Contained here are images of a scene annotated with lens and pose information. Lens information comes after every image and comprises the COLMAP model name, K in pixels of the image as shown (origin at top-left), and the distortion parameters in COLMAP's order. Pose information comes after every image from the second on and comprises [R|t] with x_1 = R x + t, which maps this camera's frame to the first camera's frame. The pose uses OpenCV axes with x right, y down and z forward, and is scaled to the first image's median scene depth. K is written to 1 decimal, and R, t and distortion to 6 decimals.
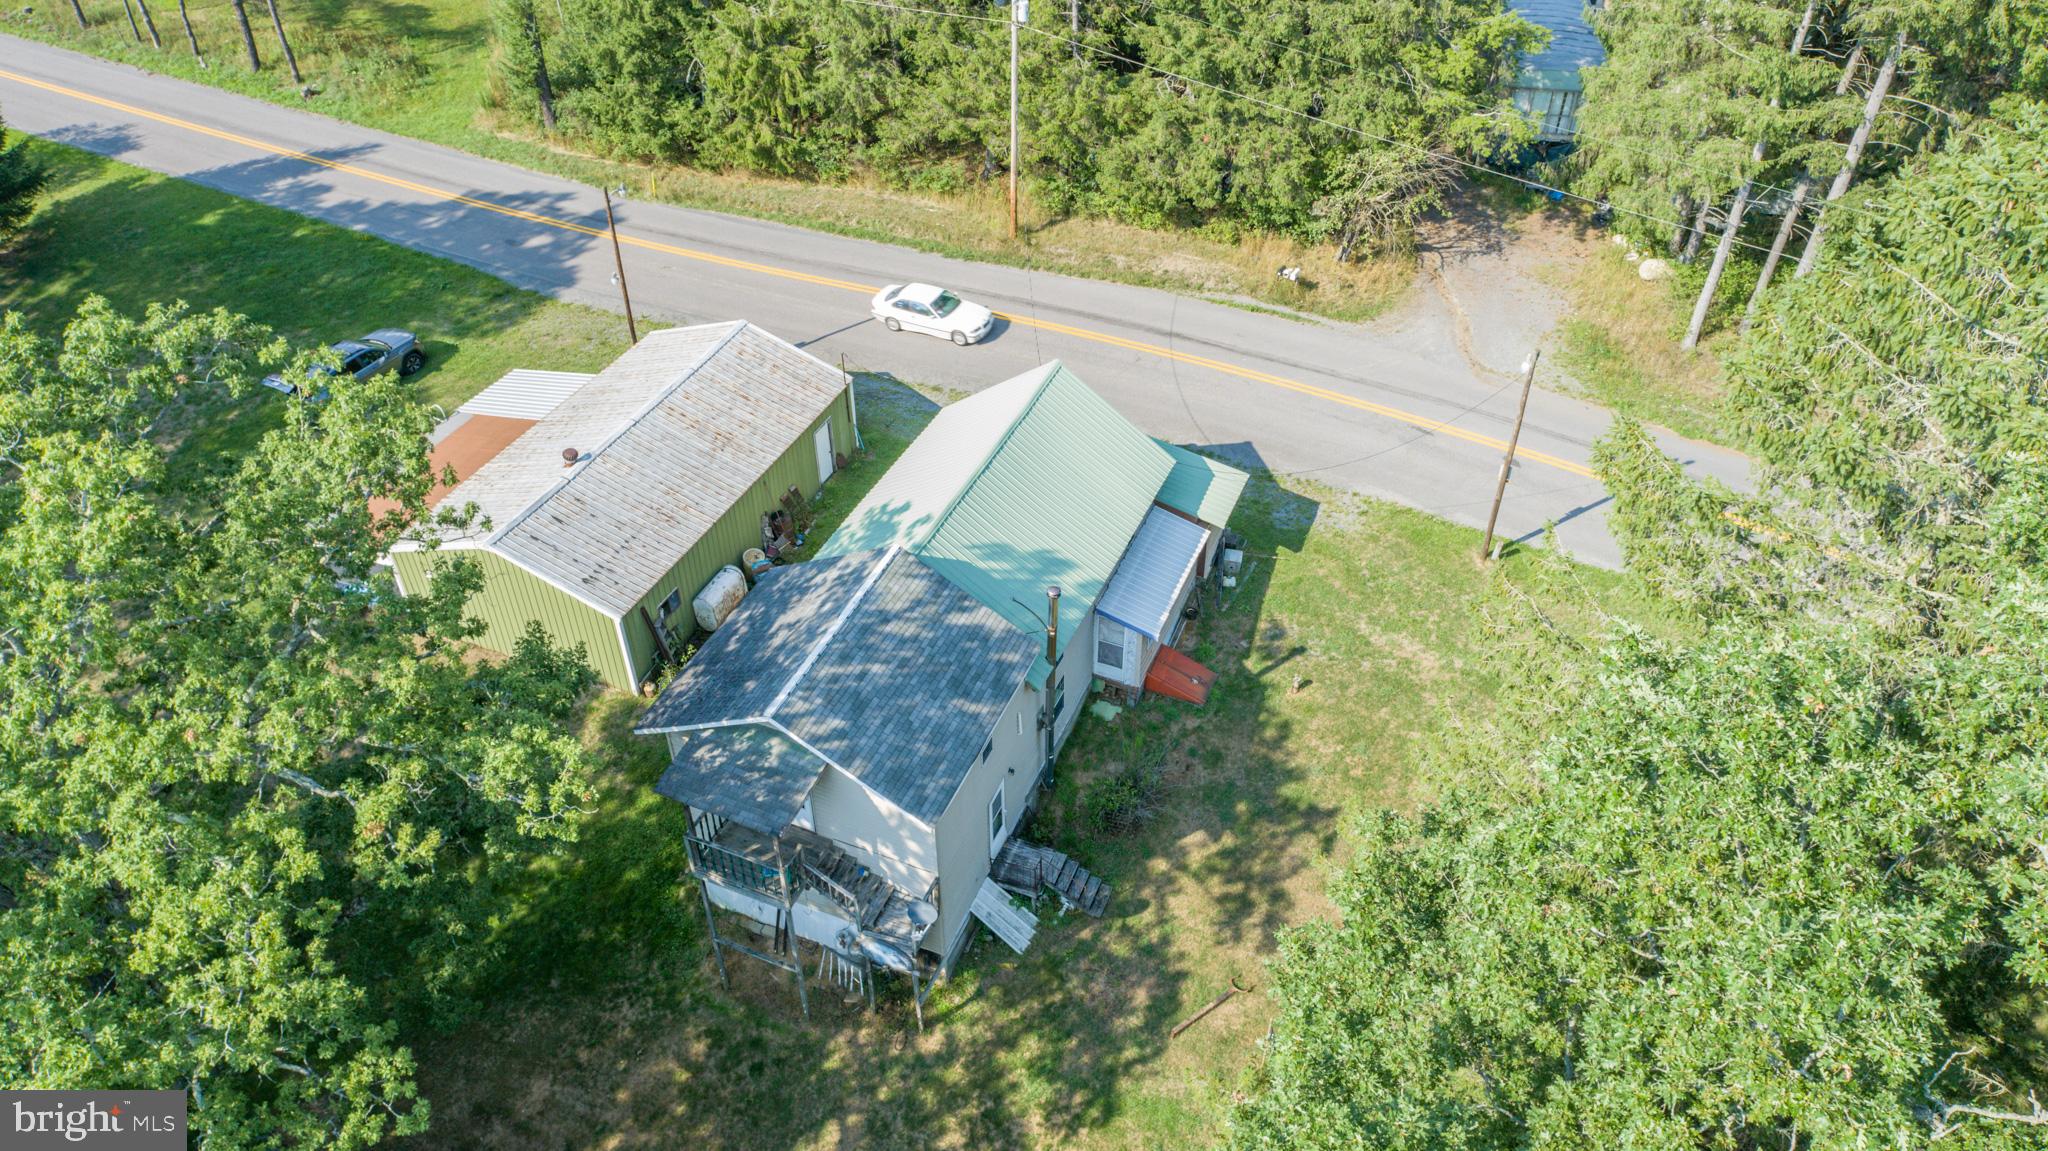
lens RADIAL K [[1404.3, 0, 1024.0], [0, 1404.3, 575.5], [0, 0, 1]] dist [-0.011322, -0.001570]
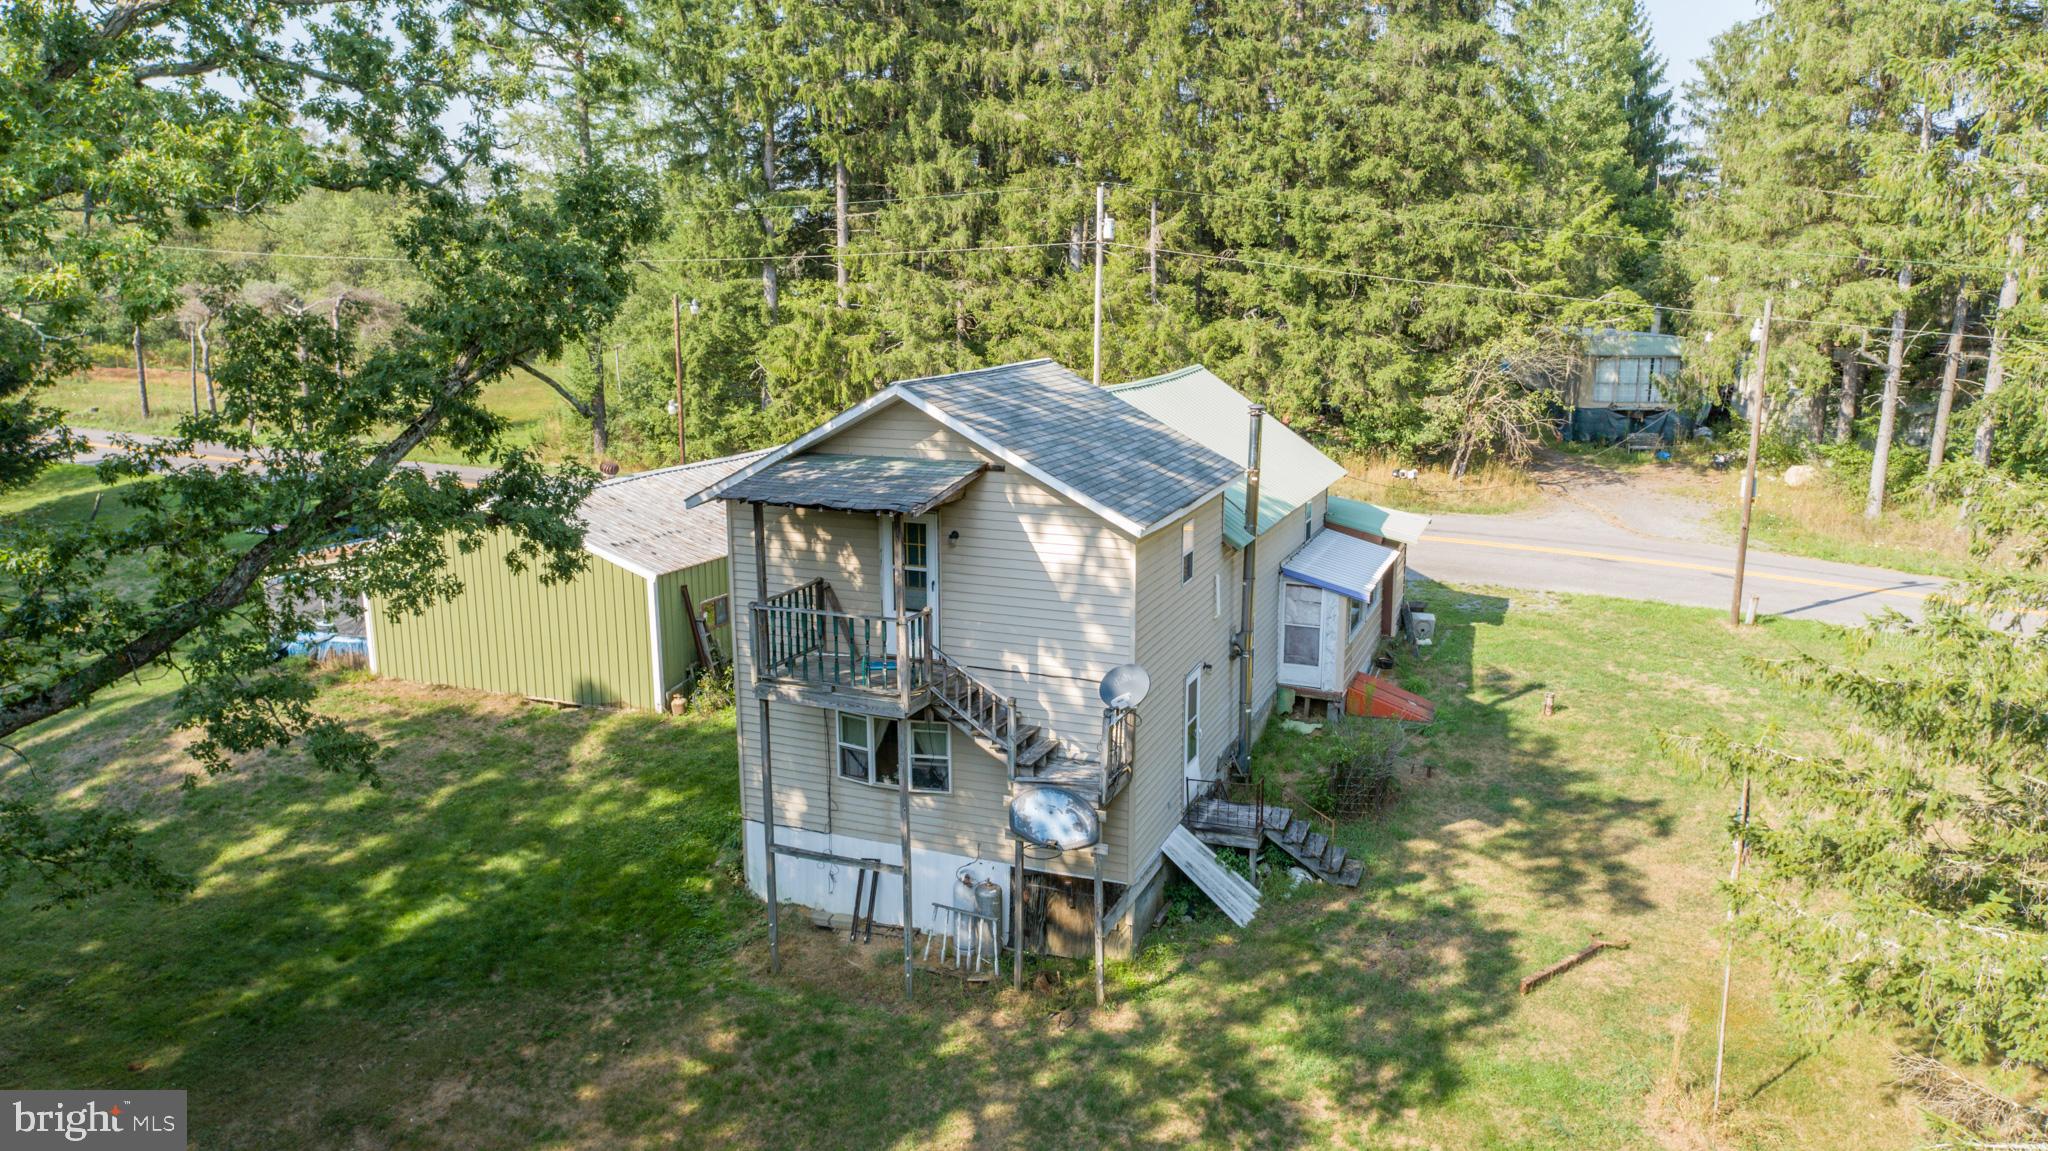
lens RADIAL K [[1396.6, 0, 1022.3], [0, 1396.6, 575.0], [0, 0, 1]] dist [-0.021465, 0.017278]
pose [[0.999974, -0.000184, 0.007272, -0.104582], [0.003545, 0.885224, -0.465152, 0.416045], [-0.006352, 0.465166, 0.885201, 0.364097]]
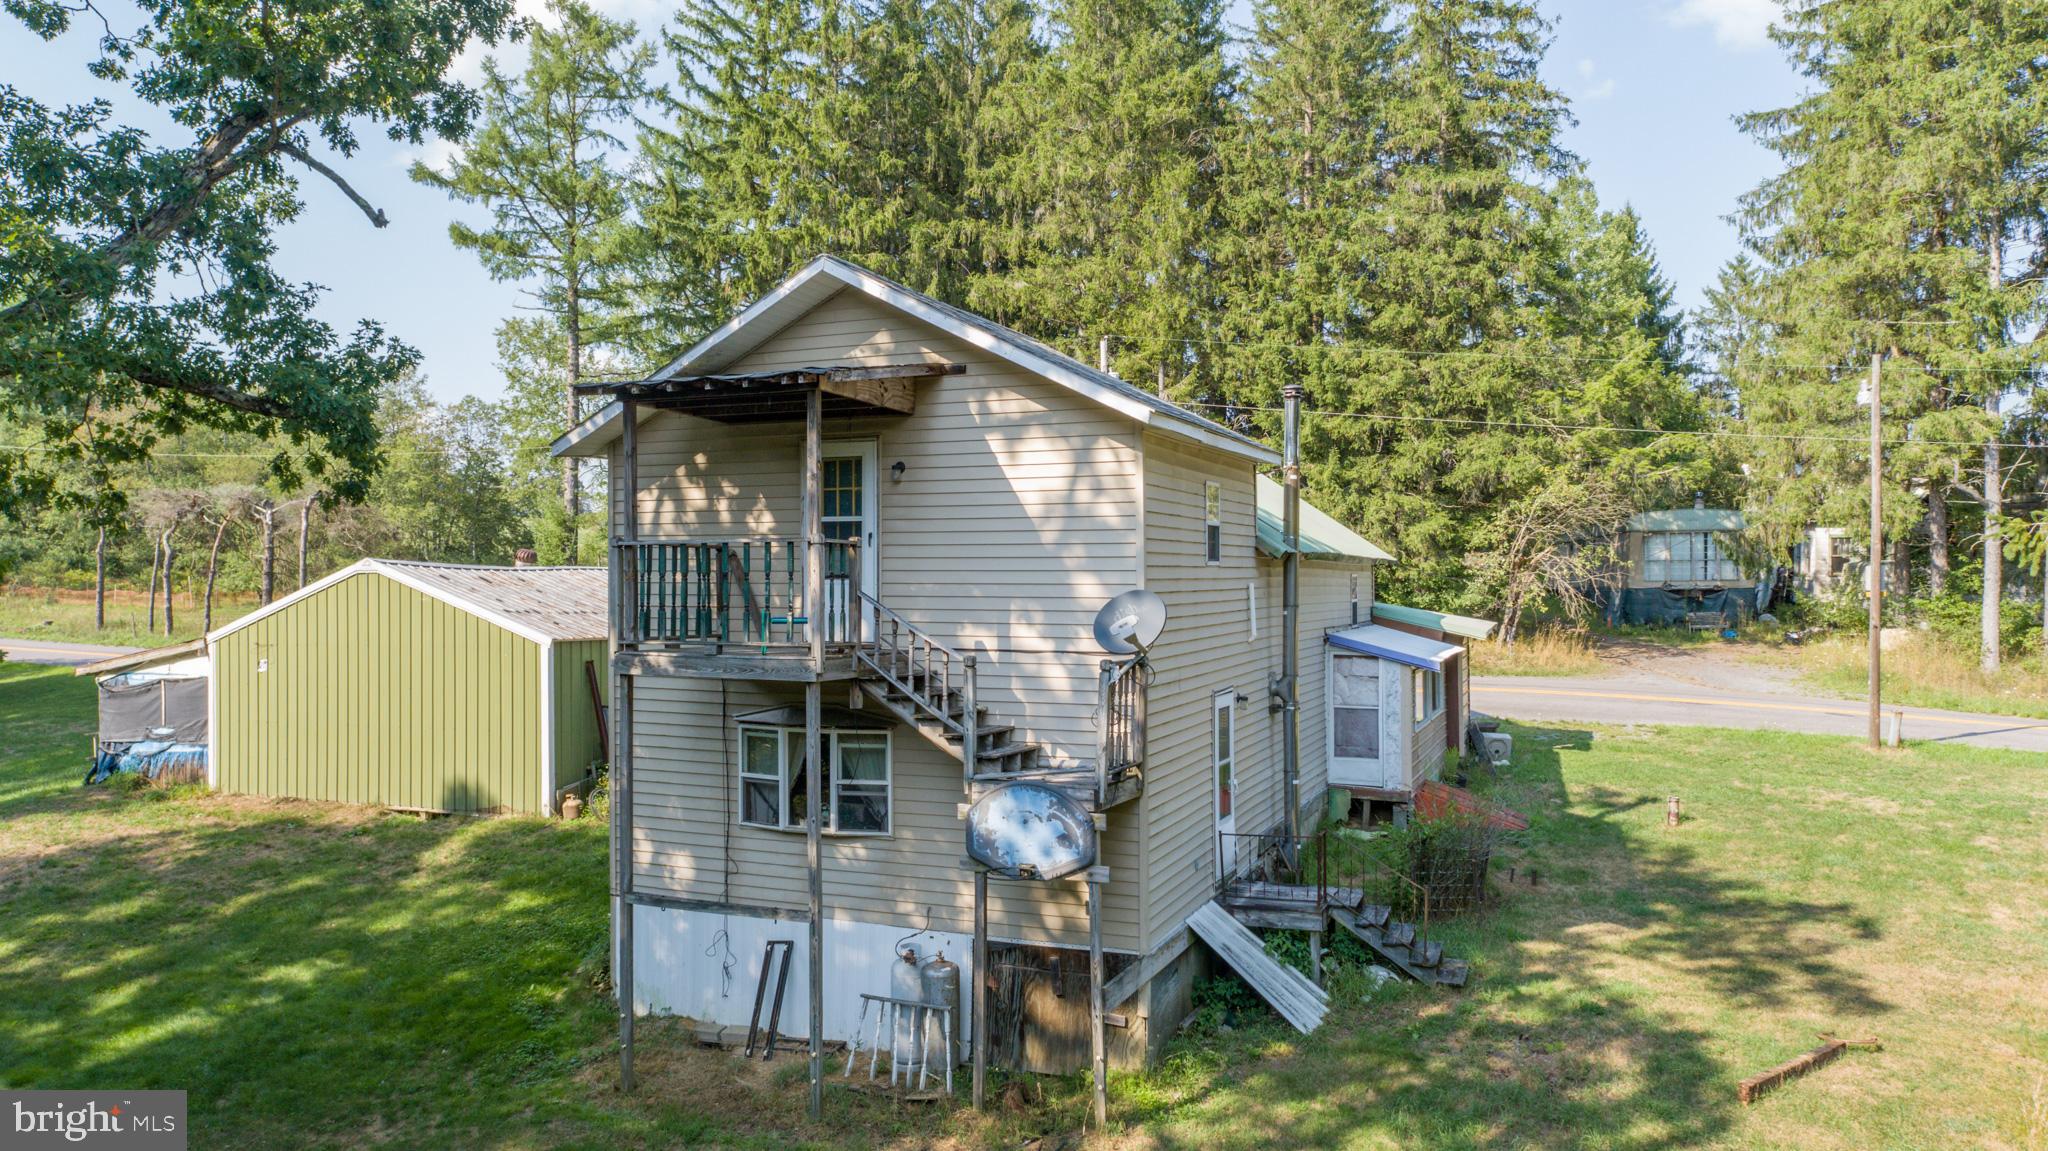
lens RADIAL K [[1396.6, 0, 1022.3], [0, 1396.6, 575.0], [0, 0, 1]] dist [-0.021465, 0.017278]
pose [[0.999998, 0.001449, -0.001494, -0.089446], [-0.002070, 0.769035, -0.639203, 0.432814], [0.000223, 0.639205, 0.769037, 0.563893]]
